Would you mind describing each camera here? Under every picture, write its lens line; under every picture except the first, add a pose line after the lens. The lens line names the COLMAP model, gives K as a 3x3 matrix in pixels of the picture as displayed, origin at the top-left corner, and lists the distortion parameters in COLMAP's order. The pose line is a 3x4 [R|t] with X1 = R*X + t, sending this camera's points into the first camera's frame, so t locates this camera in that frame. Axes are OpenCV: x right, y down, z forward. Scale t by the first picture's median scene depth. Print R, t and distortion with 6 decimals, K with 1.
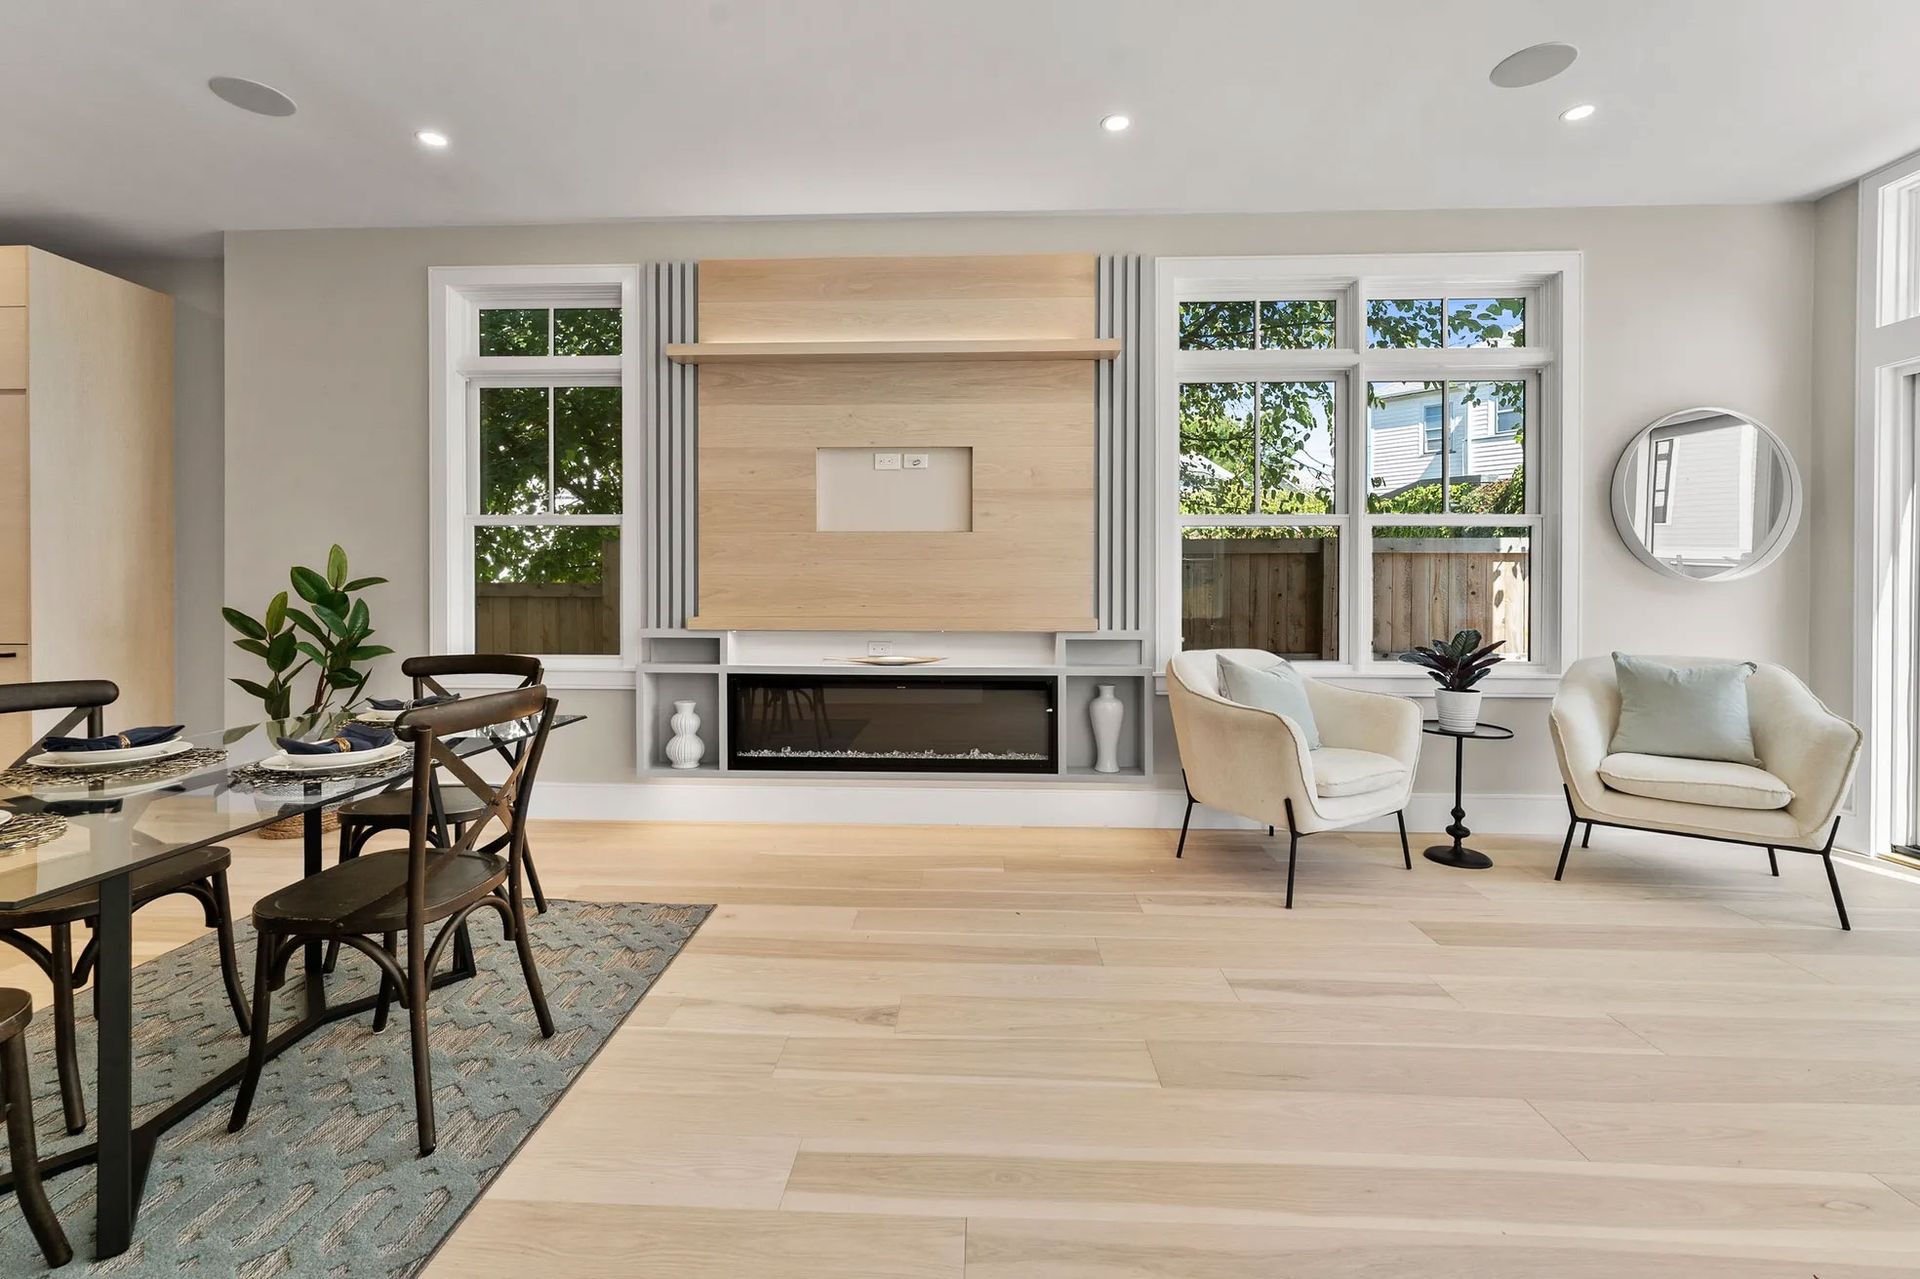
lens RADIAL K [[825.9, 0, 947.8], [0, 825.9, 598.3], [0, 0, 1]] dist [0.000476, -0.000540]
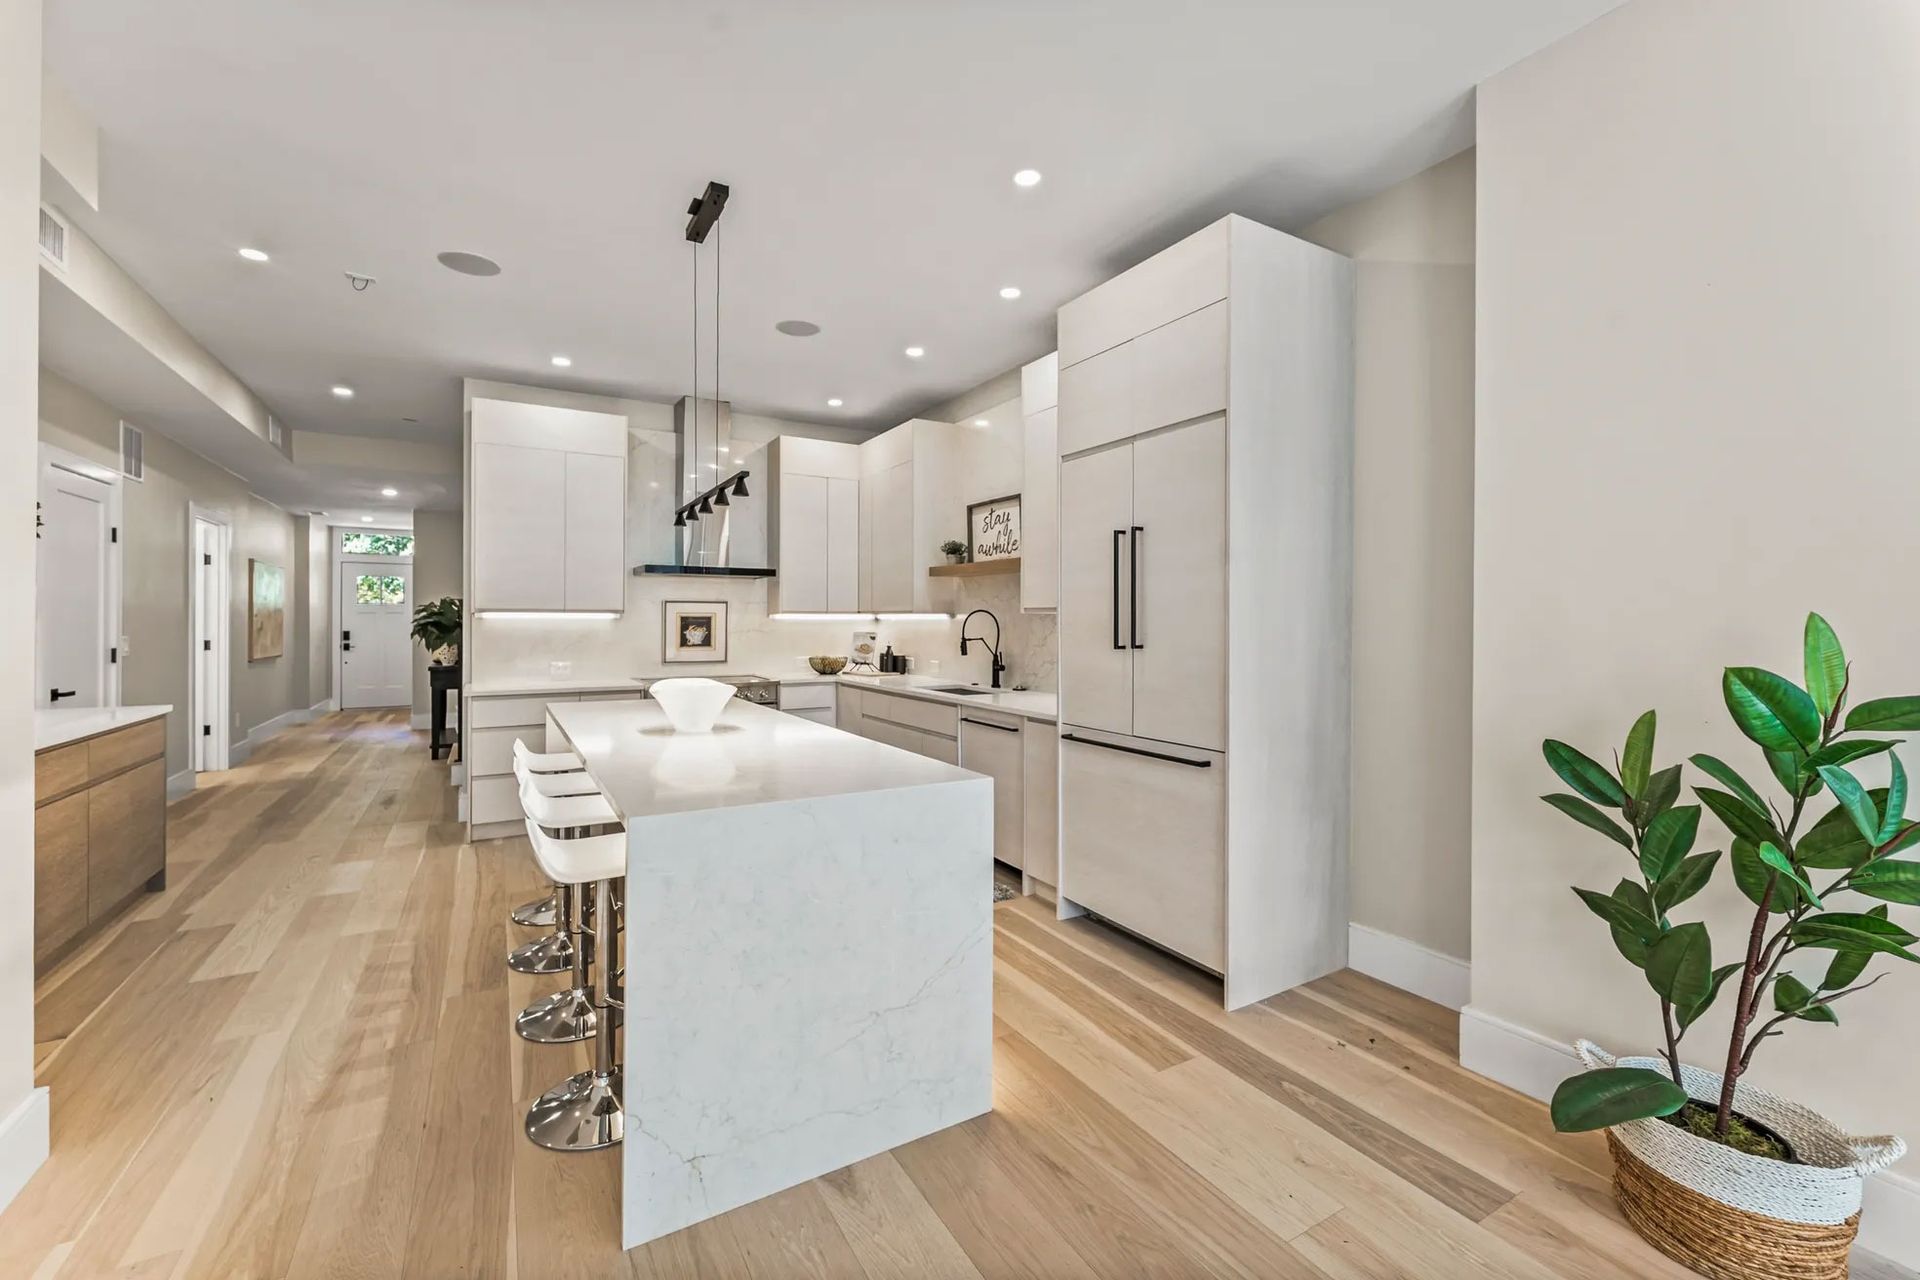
lens RADIAL K [[784.6, 0, 945.9], [0, 784.6, 624.1], [0, 0, 1]] dist [0.000560, -0.000040]
pose [[0.532667, 0.002854, -0.846320, -0.647076], [-0.011108, 0.999932, -0.003619, -0.053814], [0.846252, 0.011328, 0.532662, 0.408672]]
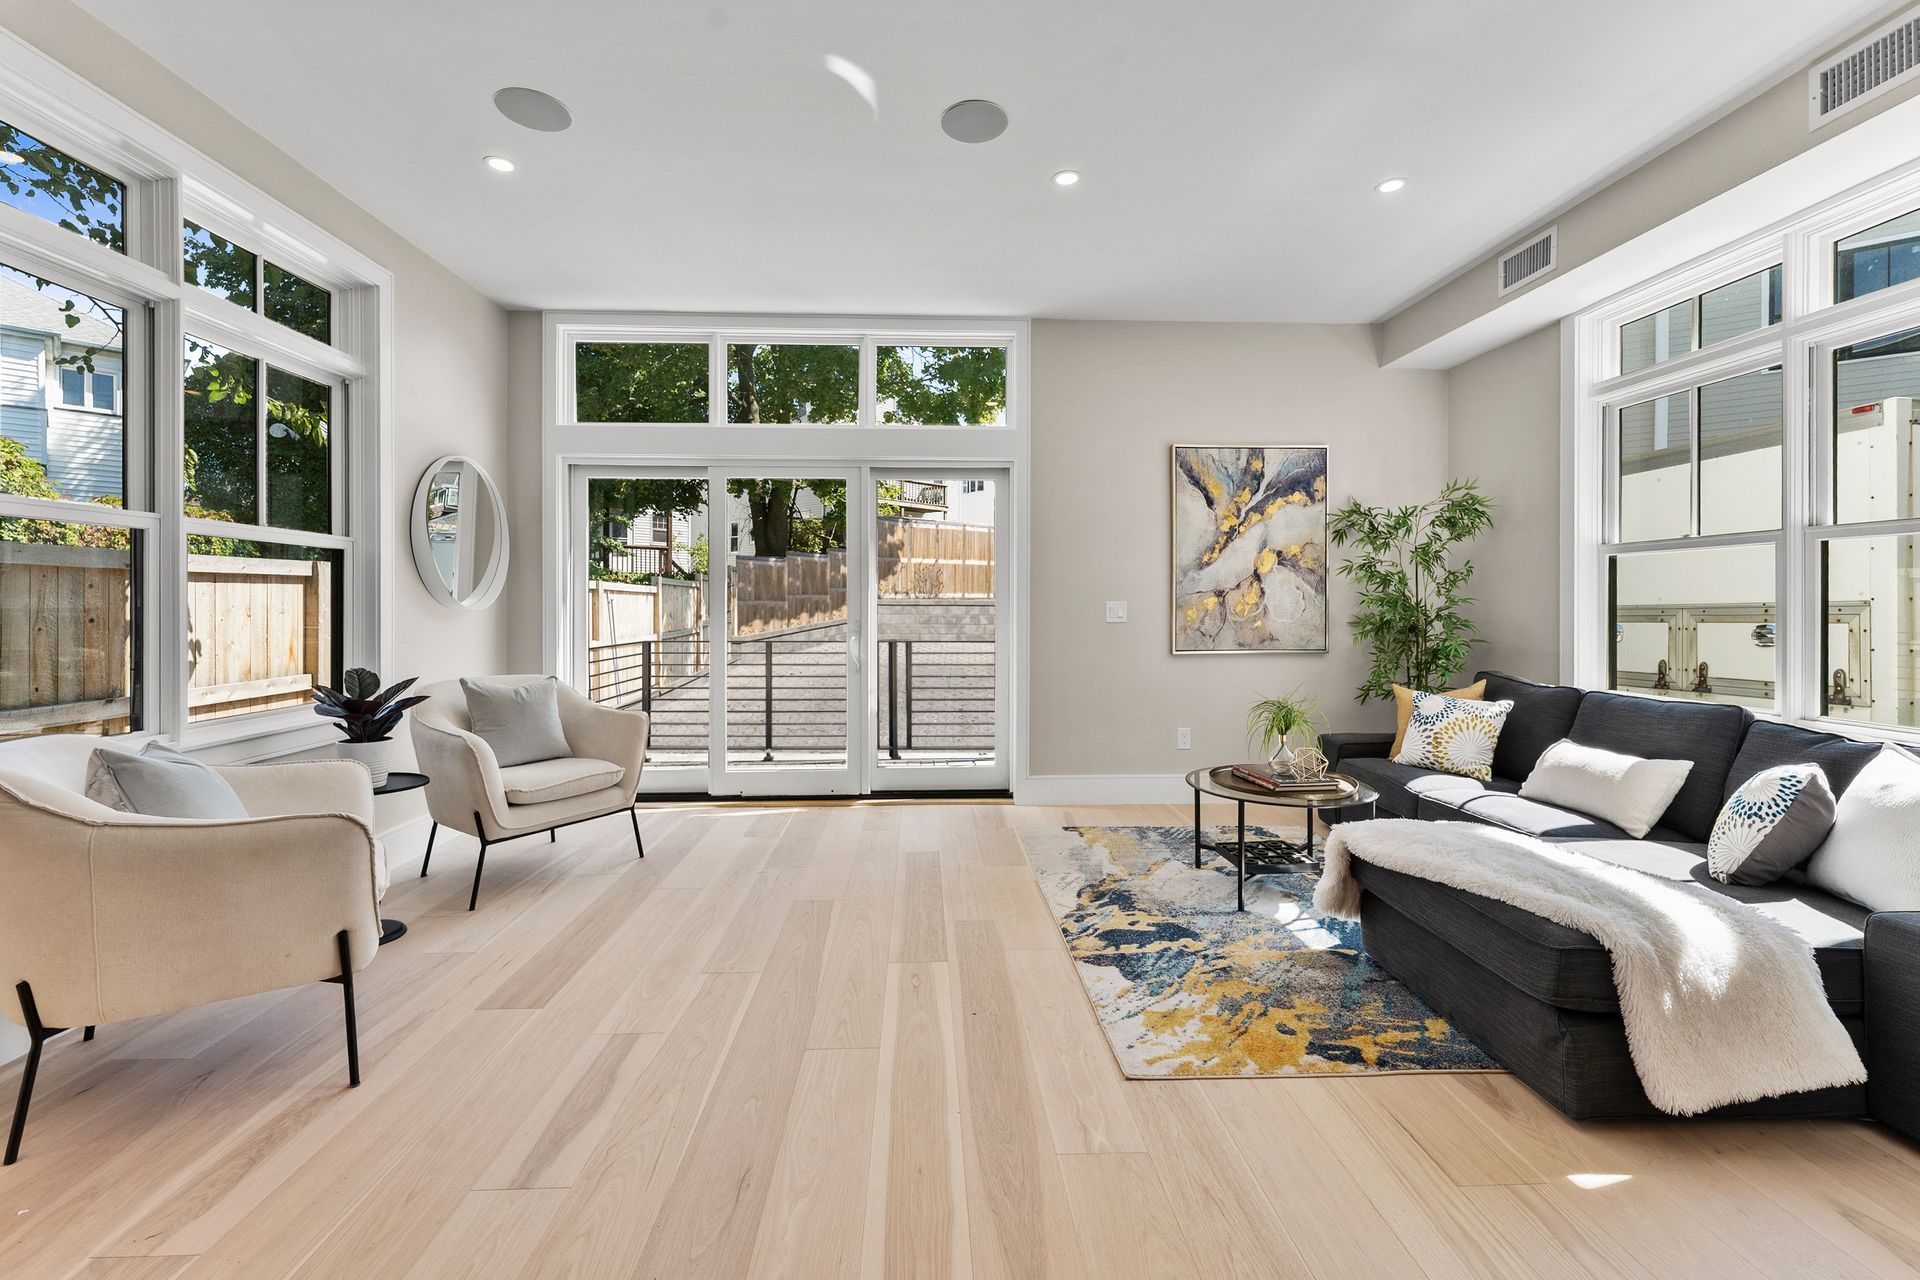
lens RADIAL K [[793.3, 0, 937.3], [0, 793.3, 618.3], [0, 0, 1]] dist [0.002206, 0.000161]
pose [[-0.069205, -0.017936, 0.997441, -0.222757], [0.009841, 0.999777, 0.018660, -0.022452], [-0.997554, 0.011107, -0.069013, 0.422805]]
